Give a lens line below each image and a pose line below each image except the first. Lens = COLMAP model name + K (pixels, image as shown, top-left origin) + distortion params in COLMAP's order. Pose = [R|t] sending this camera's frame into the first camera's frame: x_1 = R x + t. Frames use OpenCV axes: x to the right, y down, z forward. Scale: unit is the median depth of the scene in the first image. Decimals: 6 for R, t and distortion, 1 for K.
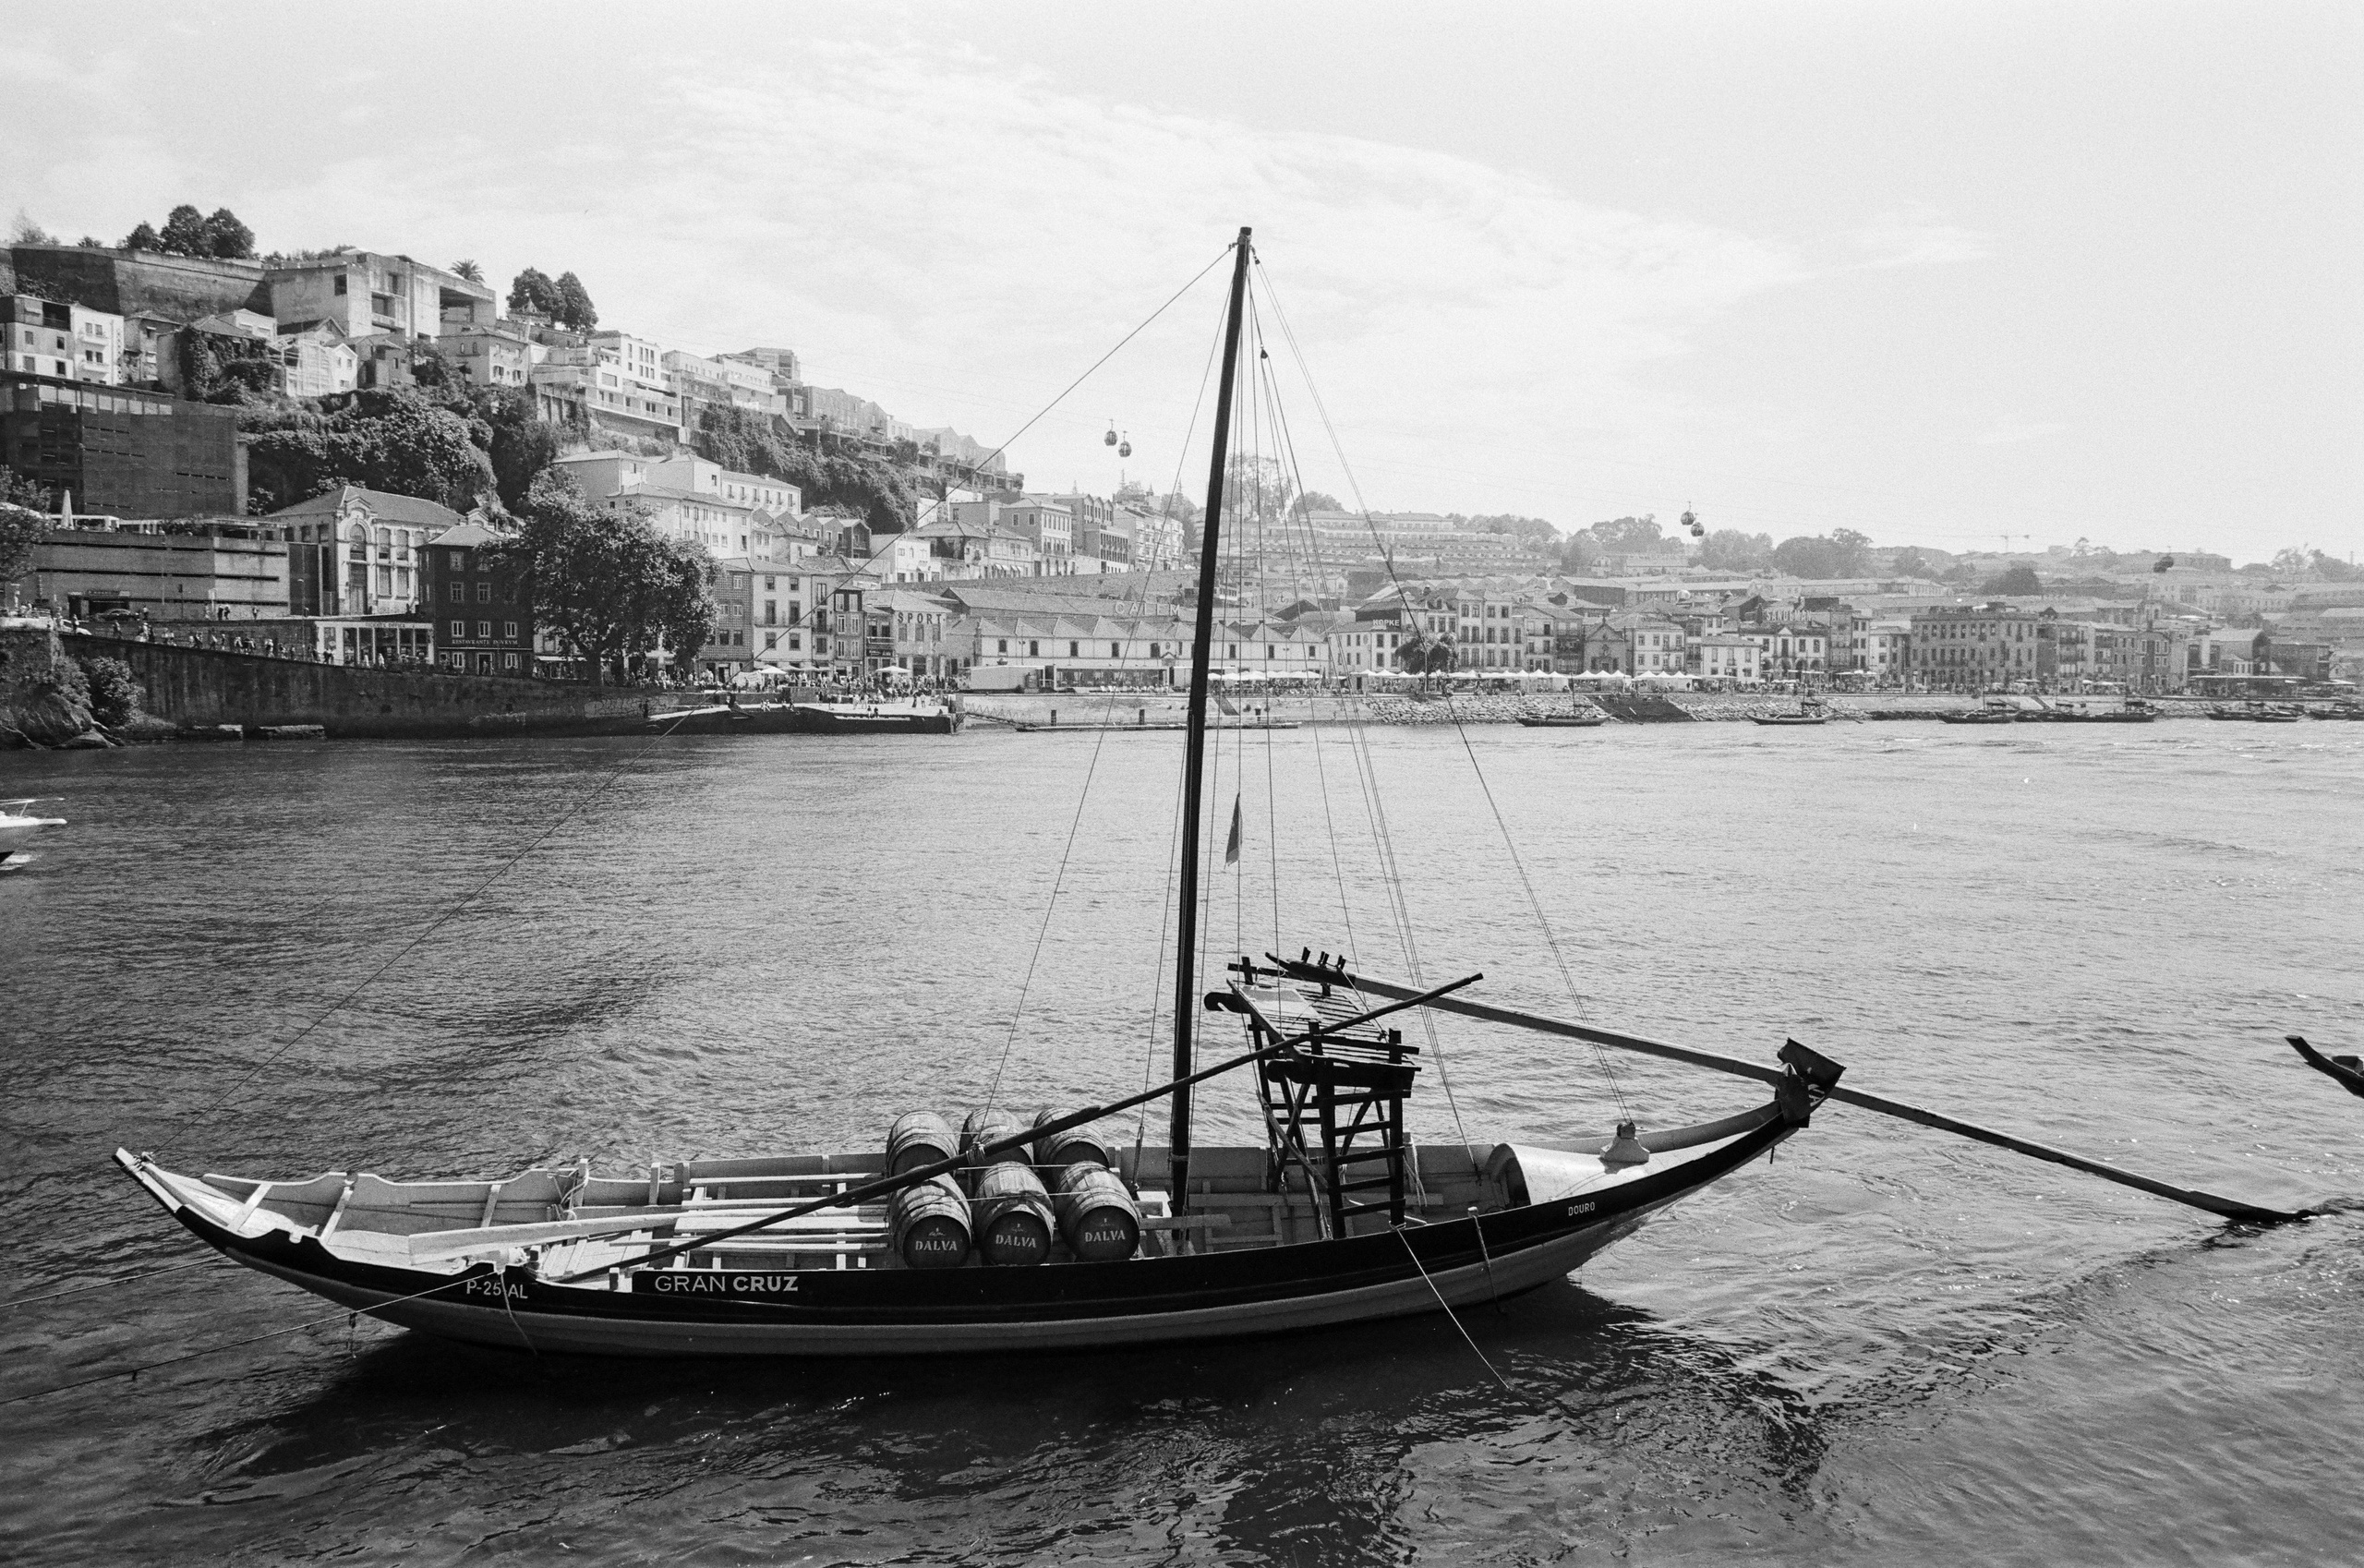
lens RADIAL K [[1910.2, 0, 1182.2], [0, 1910.2, 836.4], [0, 0, 1]] dist [-0.062725, 0.051754]
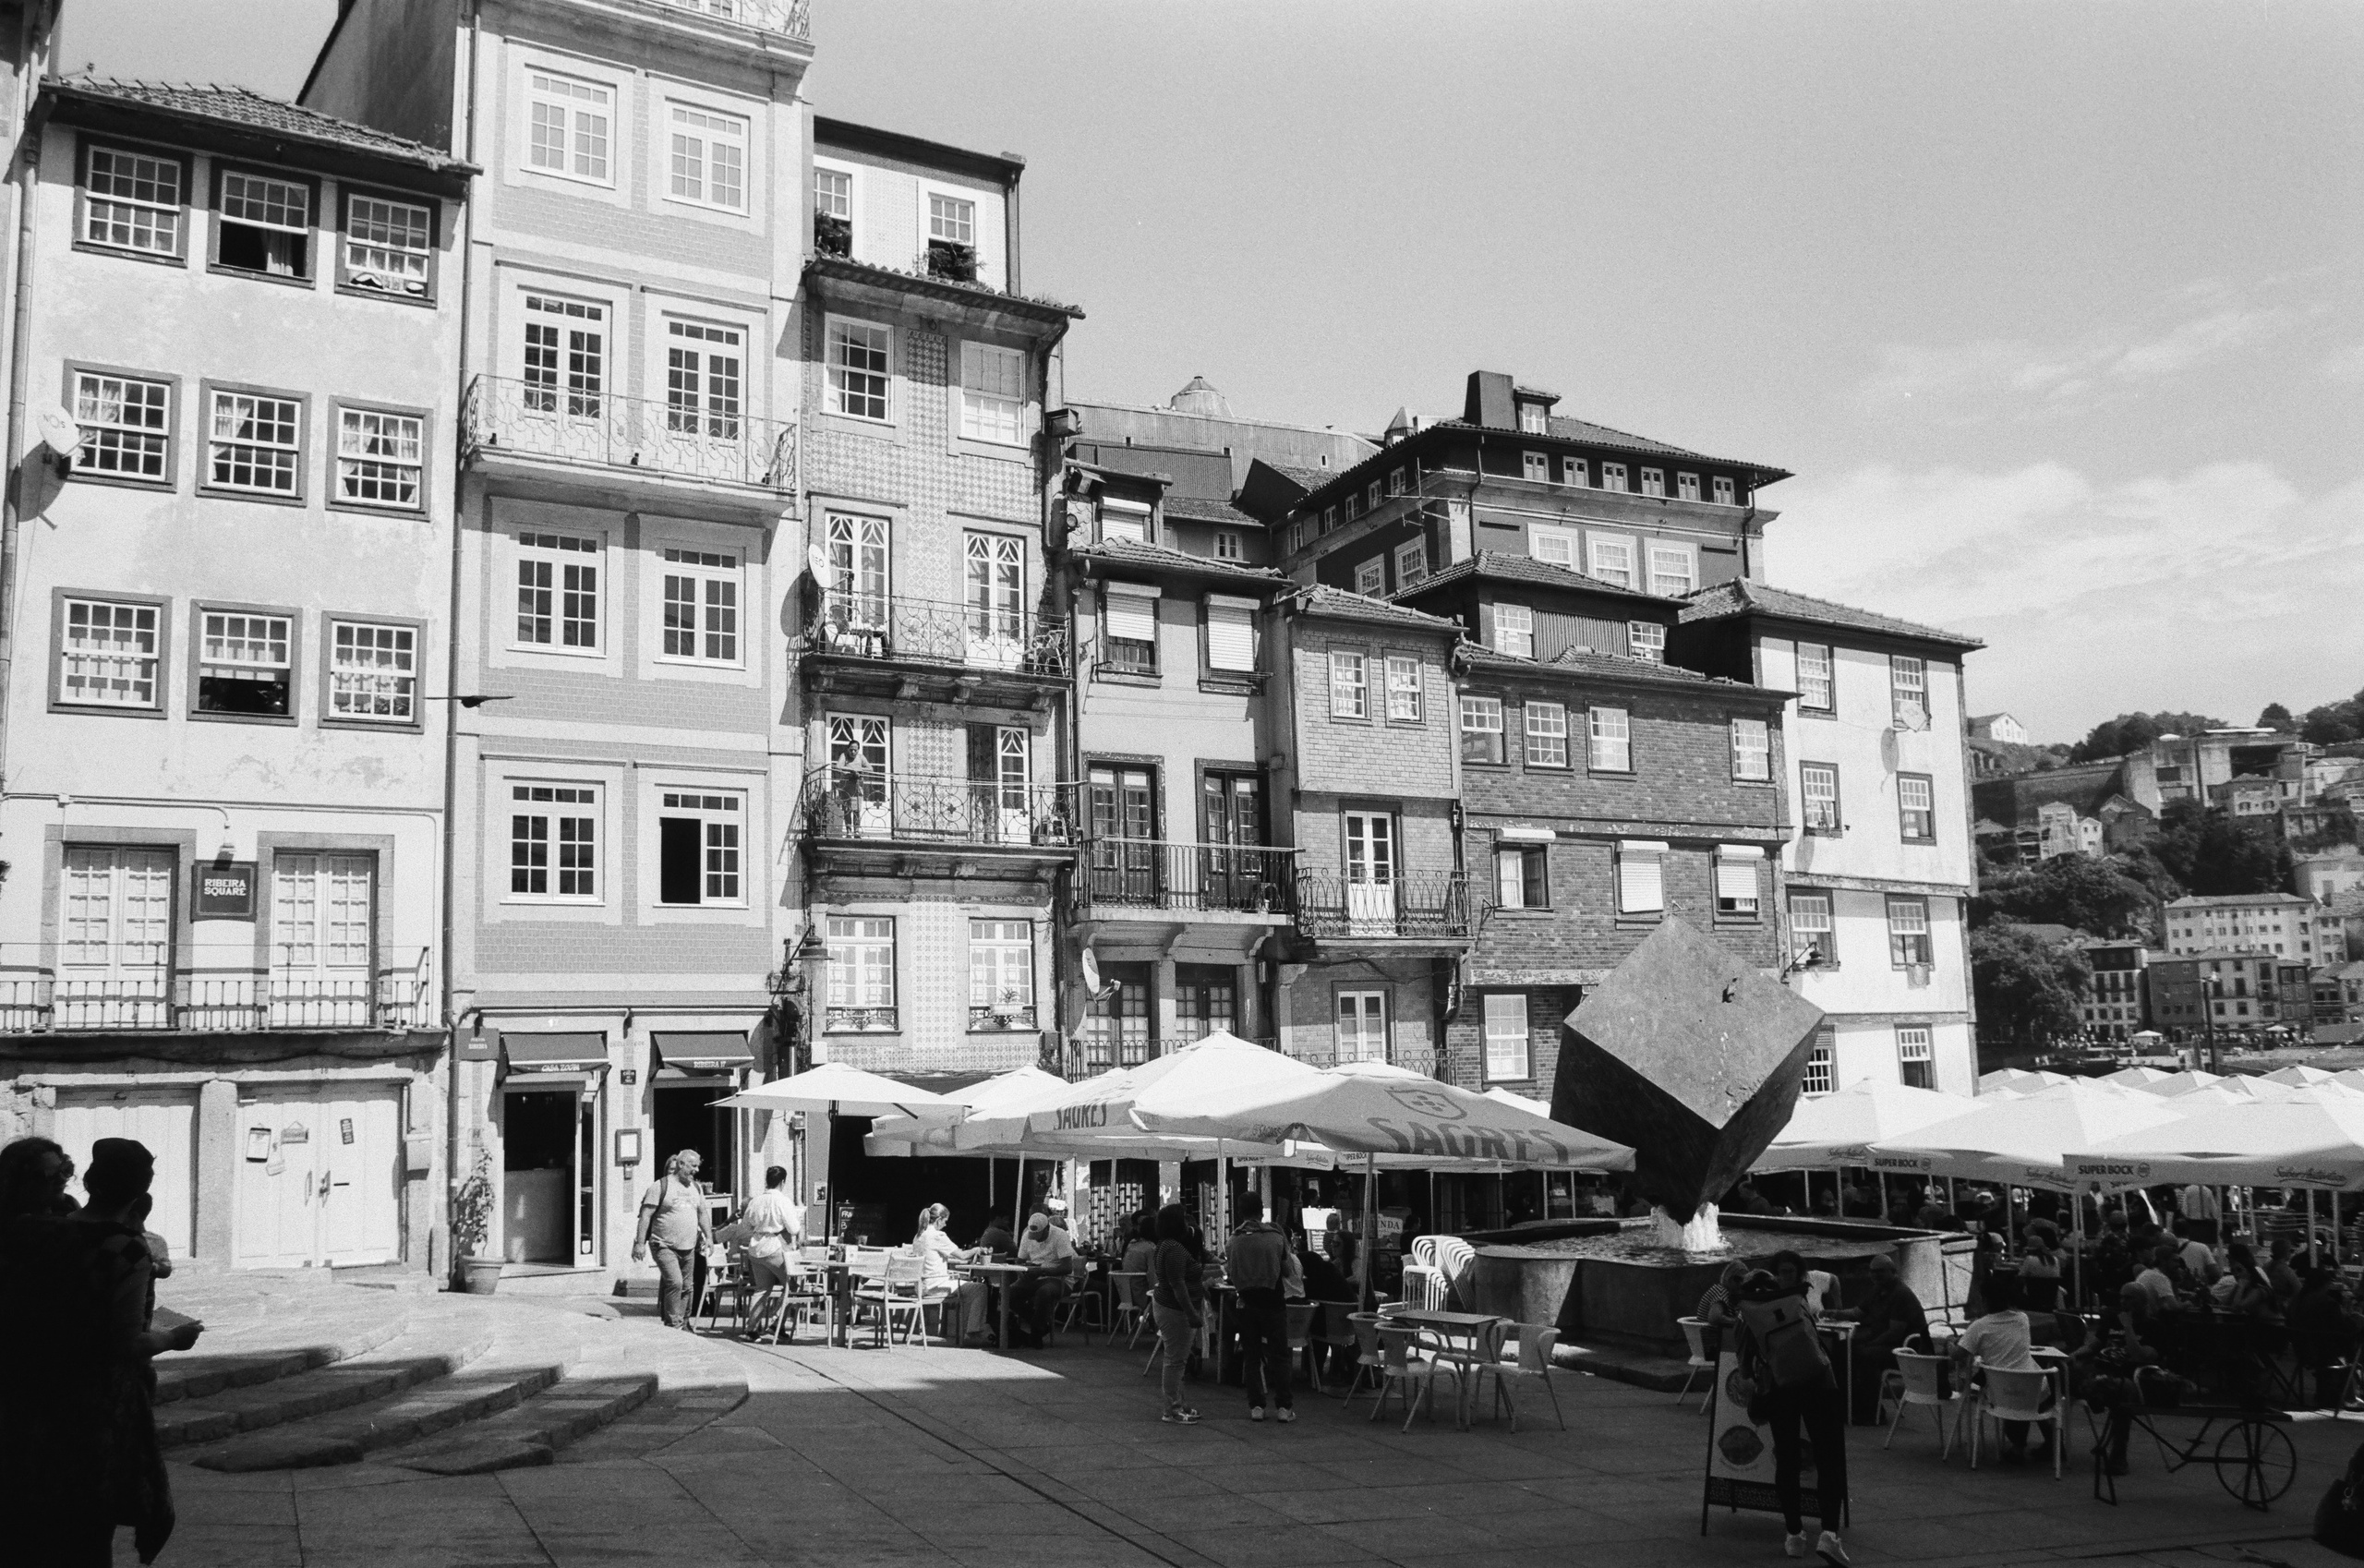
lens RADIAL K [[1982.1, 0, 1182.0], [0, 1982.1, 784.0], [0, 0, 1]] dist [-0.078403, 0.111664]
pose [[0.153146, -0.143507, -0.977728, 0.807990], [-0.050531, 0.986968, -0.152778, -0.007342], [0.986911, 0.072803, 0.143899, 0.036983]]
